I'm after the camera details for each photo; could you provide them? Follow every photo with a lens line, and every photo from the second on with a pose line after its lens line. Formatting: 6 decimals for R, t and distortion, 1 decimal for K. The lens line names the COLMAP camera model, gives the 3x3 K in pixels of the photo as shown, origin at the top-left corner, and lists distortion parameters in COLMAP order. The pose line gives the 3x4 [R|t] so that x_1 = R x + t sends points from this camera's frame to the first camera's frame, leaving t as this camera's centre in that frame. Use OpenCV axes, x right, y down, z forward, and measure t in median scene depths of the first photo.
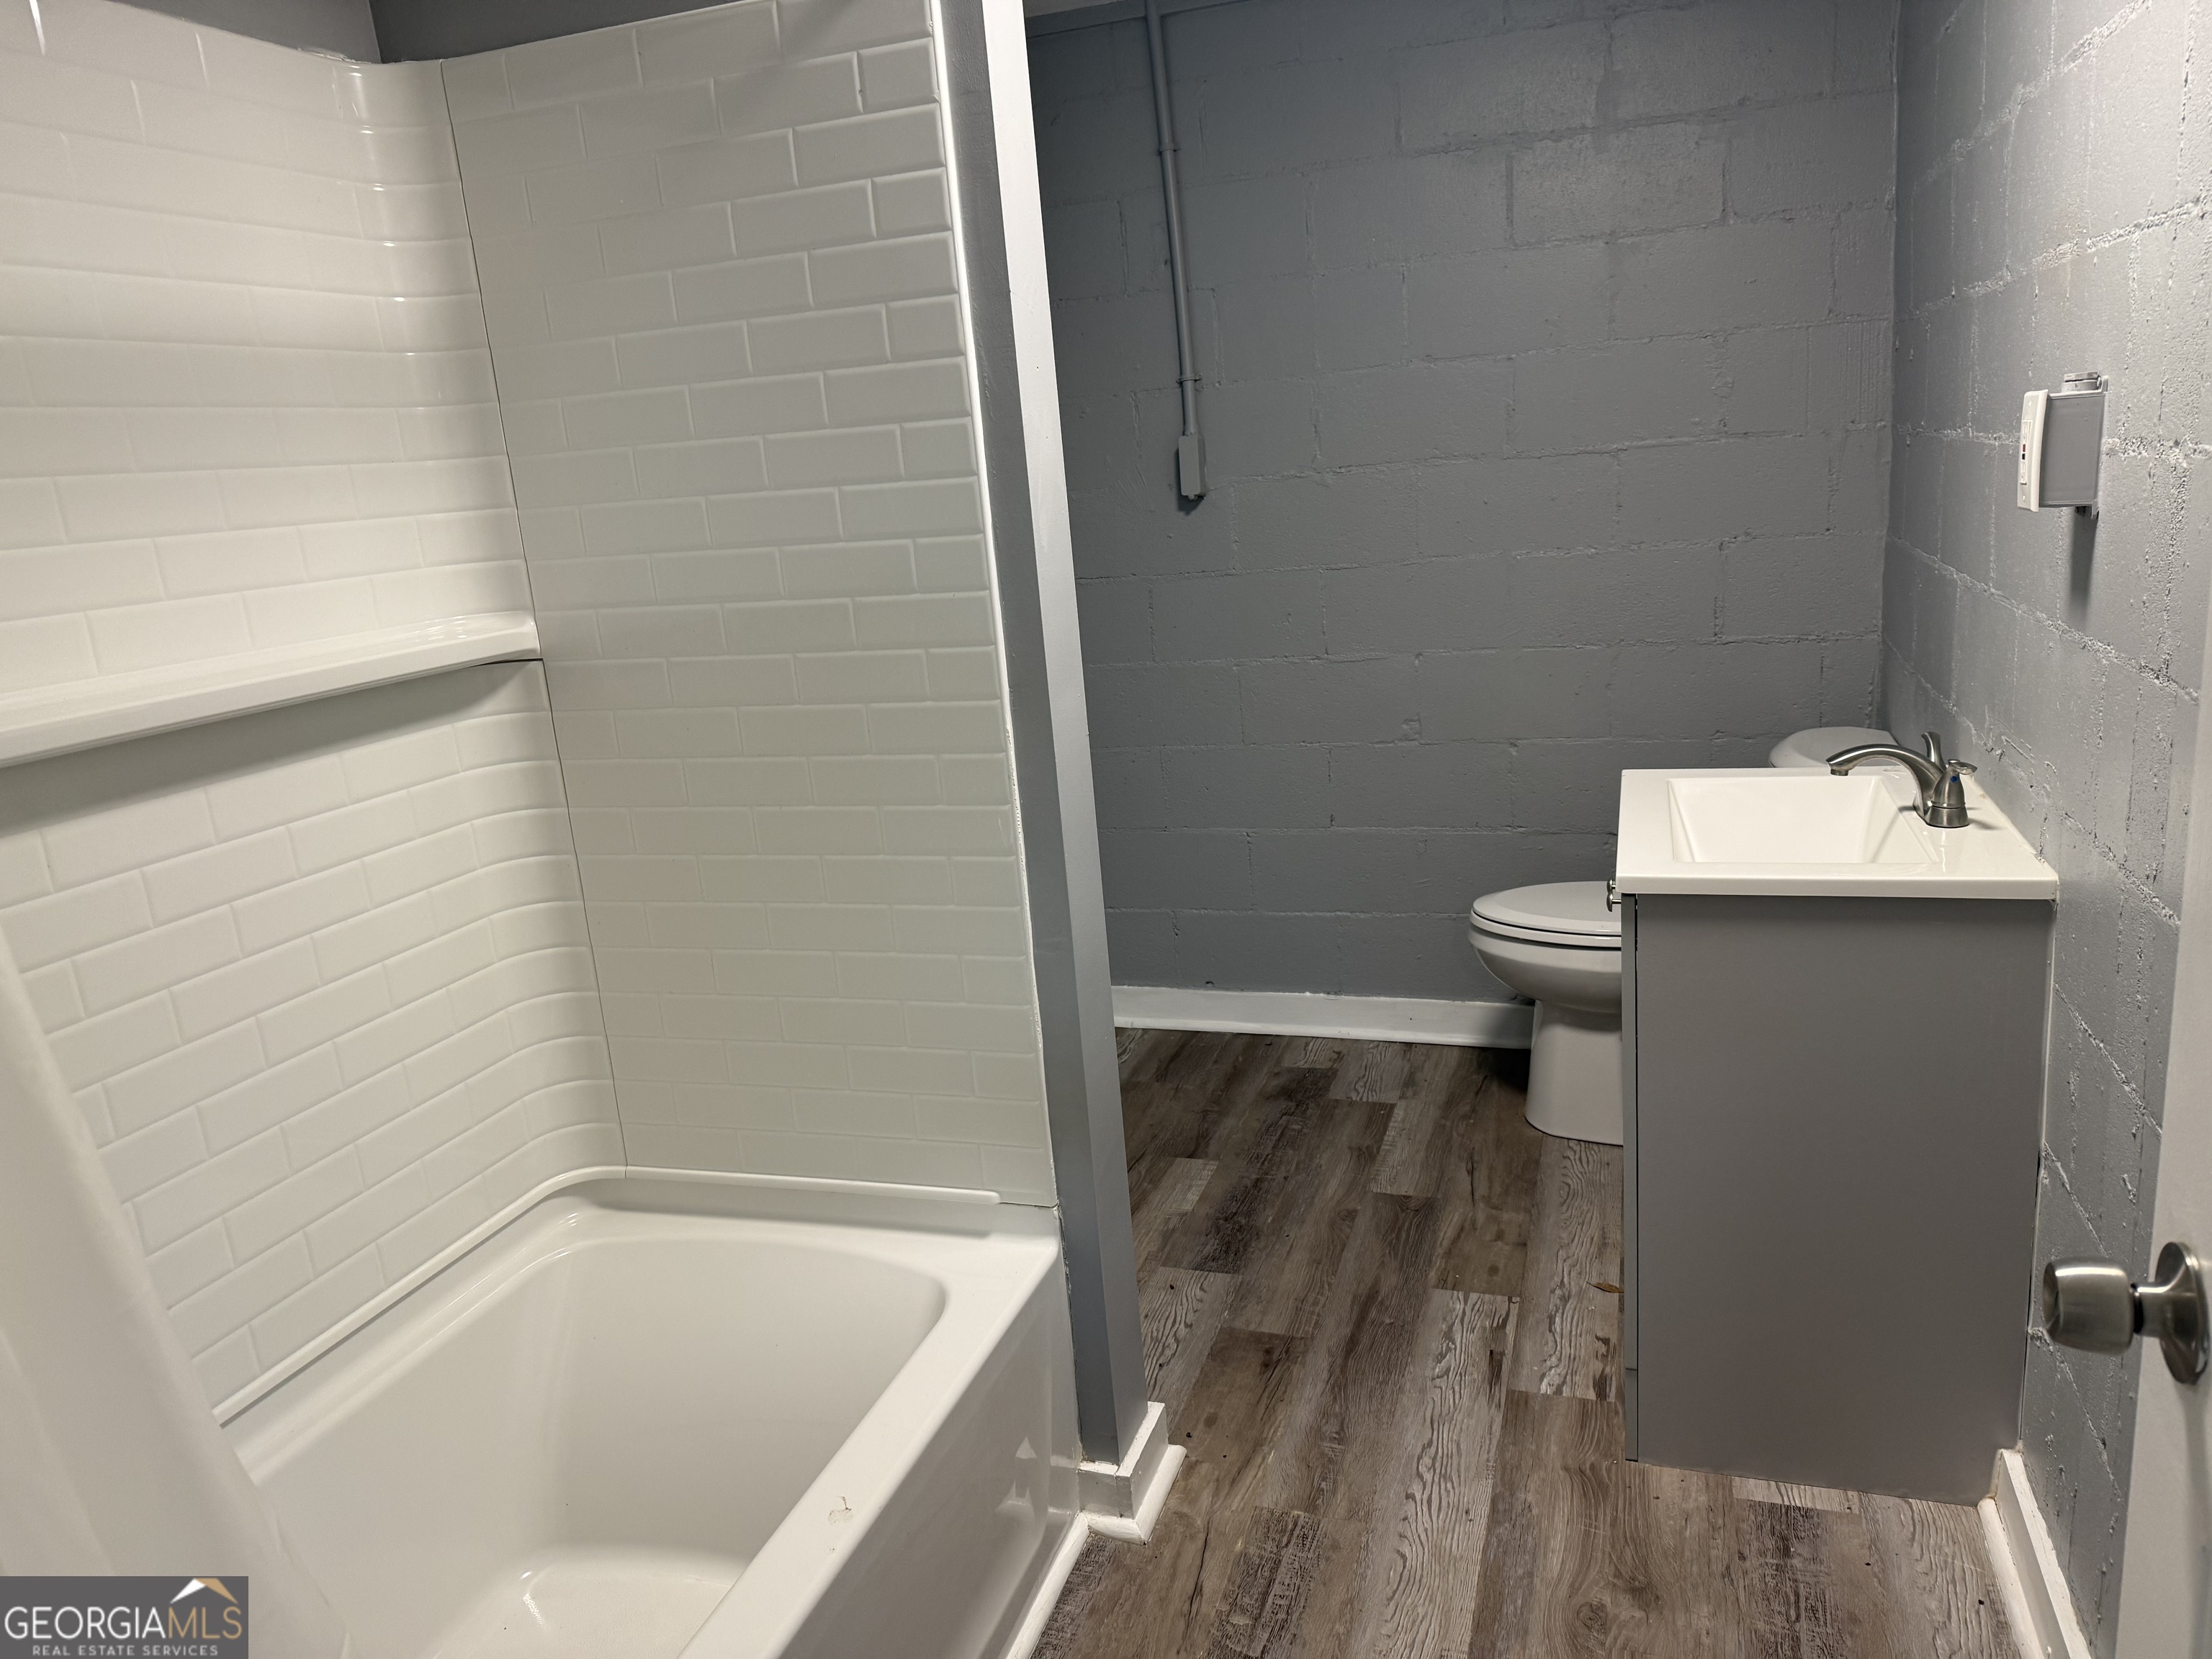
lens RADIAL K [[1536.5, 0, 1100.6], [0, 1536.5, 848.4], [0, 0, 1]] dist [0.002734, -0.055011]
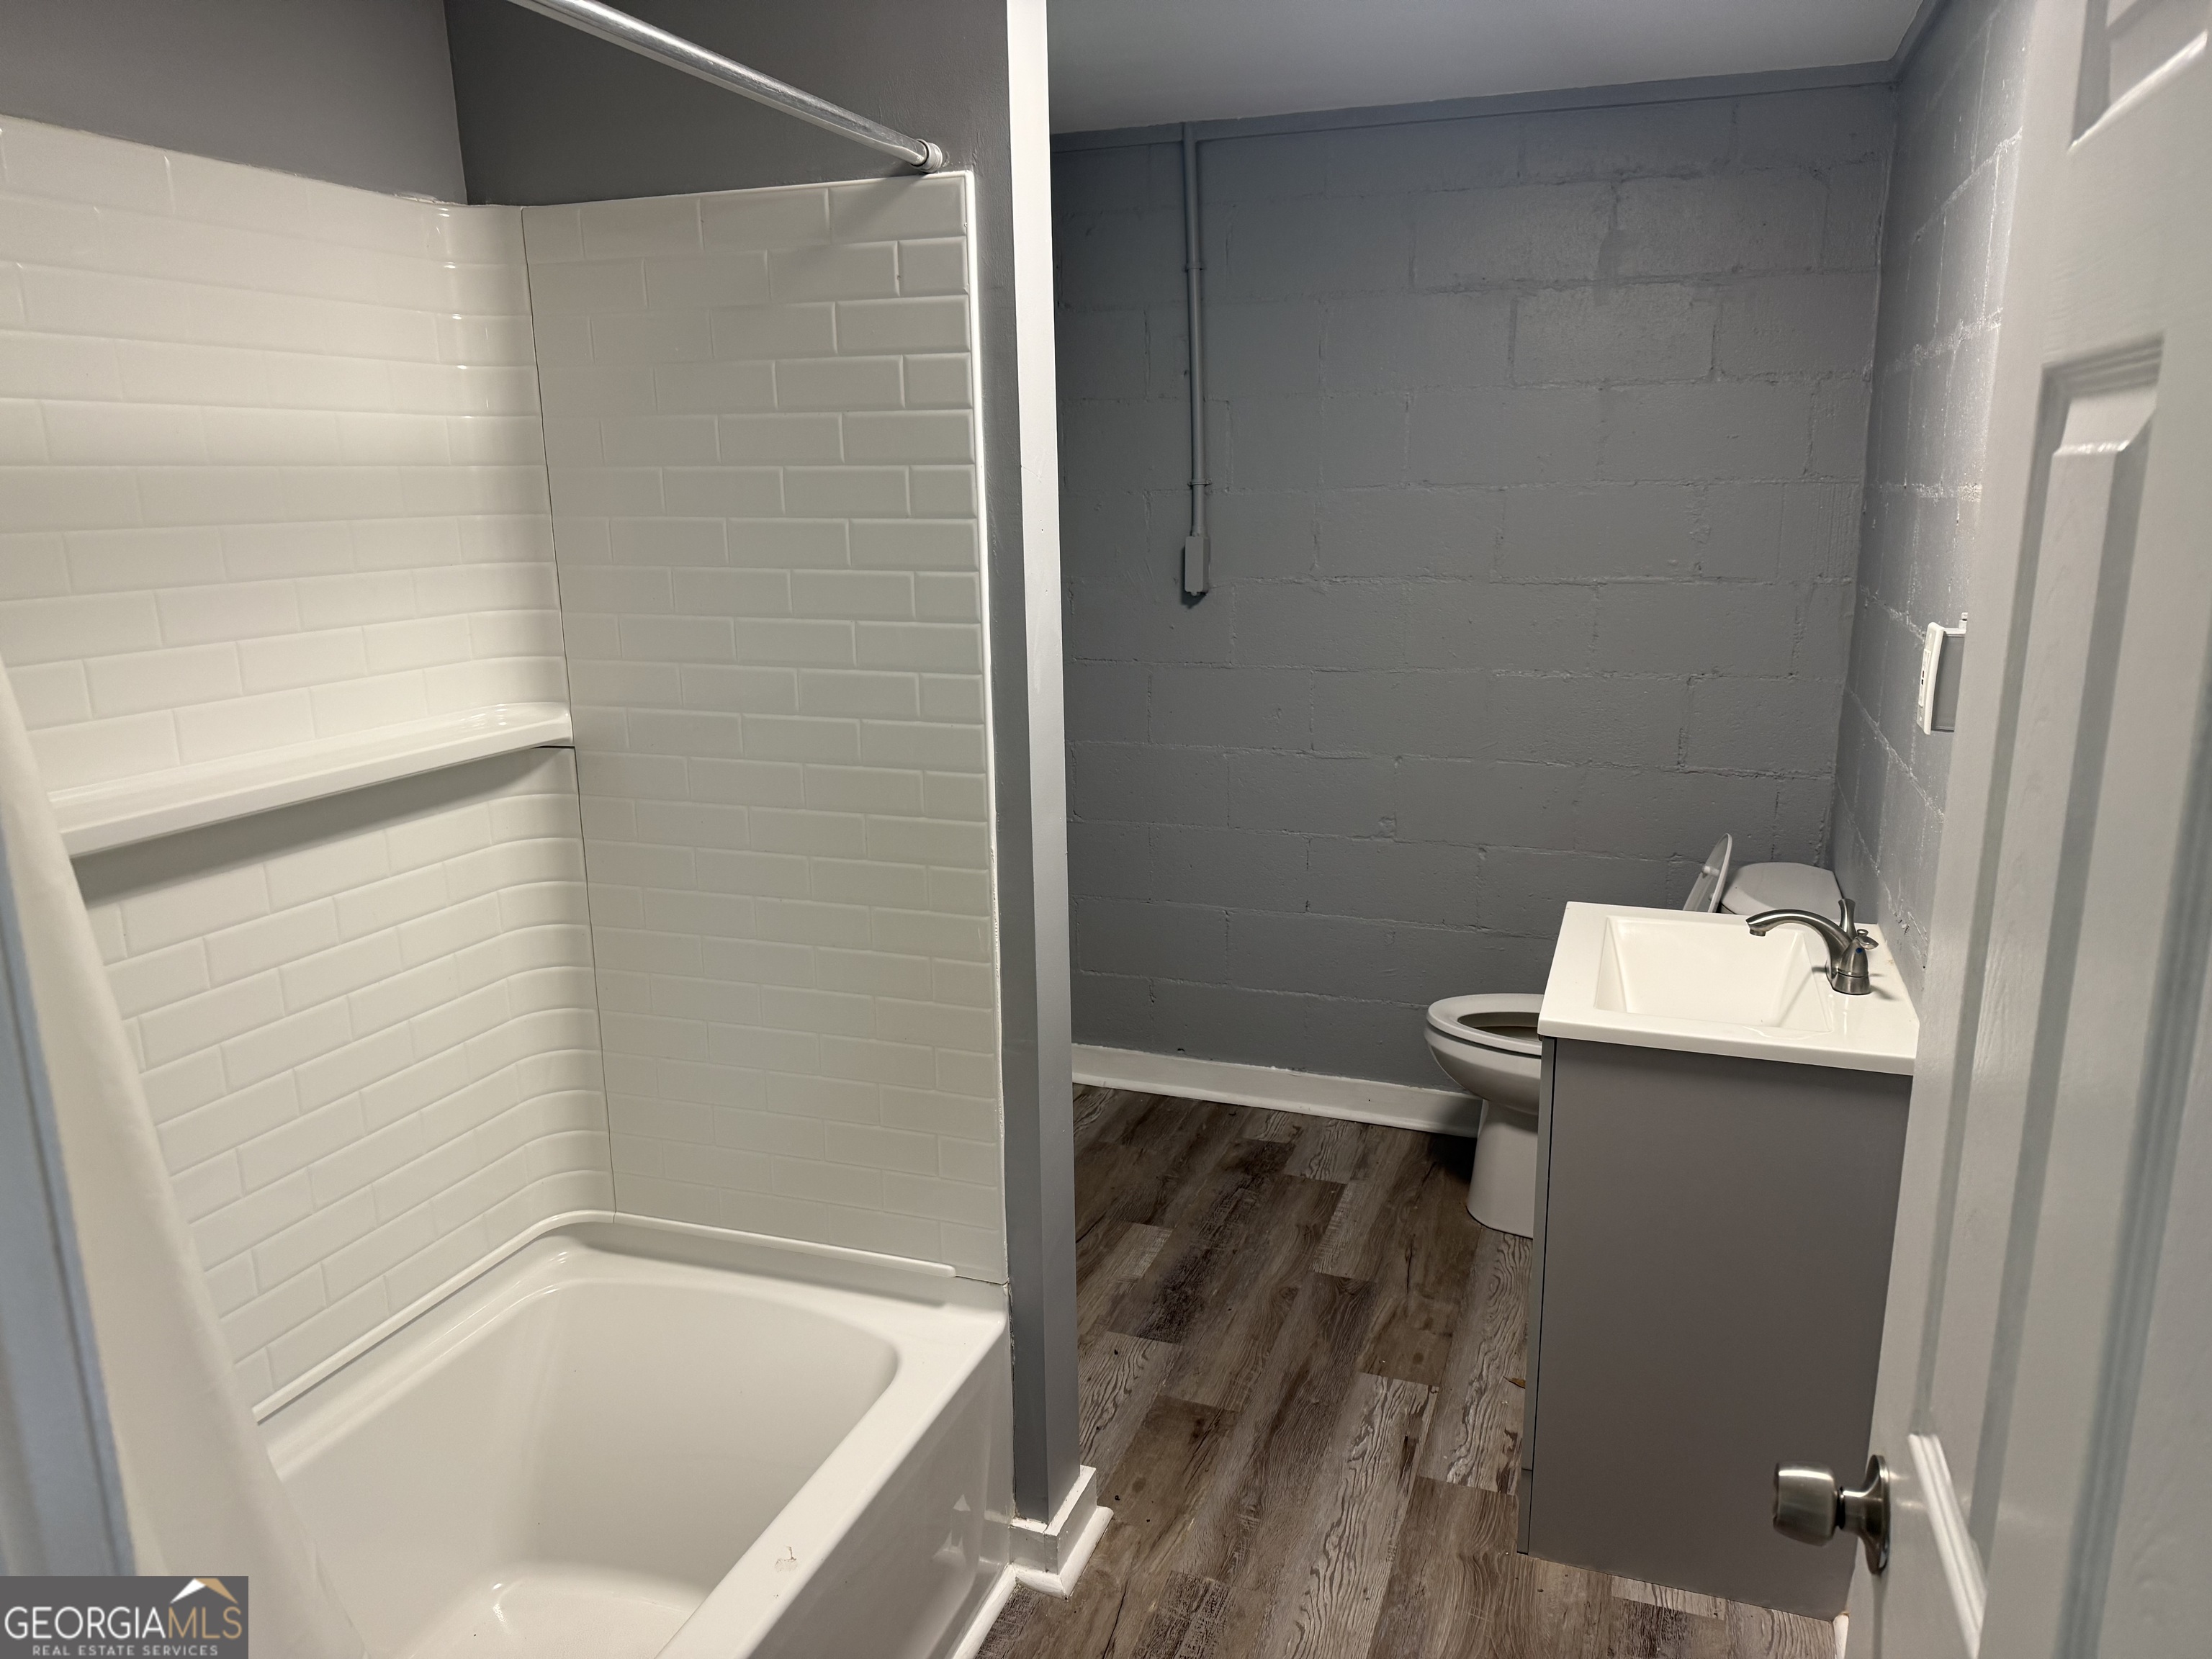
lens RADIAL K [[1536.5, 0, 1100.6], [0, 1536.5, 848.4], [0, 0, 1]] dist [0.002734, -0.055011]
pose [[0.997437, 0.071489, -0.003039, 0.016450], [-0.071518, 0.997385, -0.010417, -0.059563], [0.002286, 0.010608, 0.999941, -0.080497]]
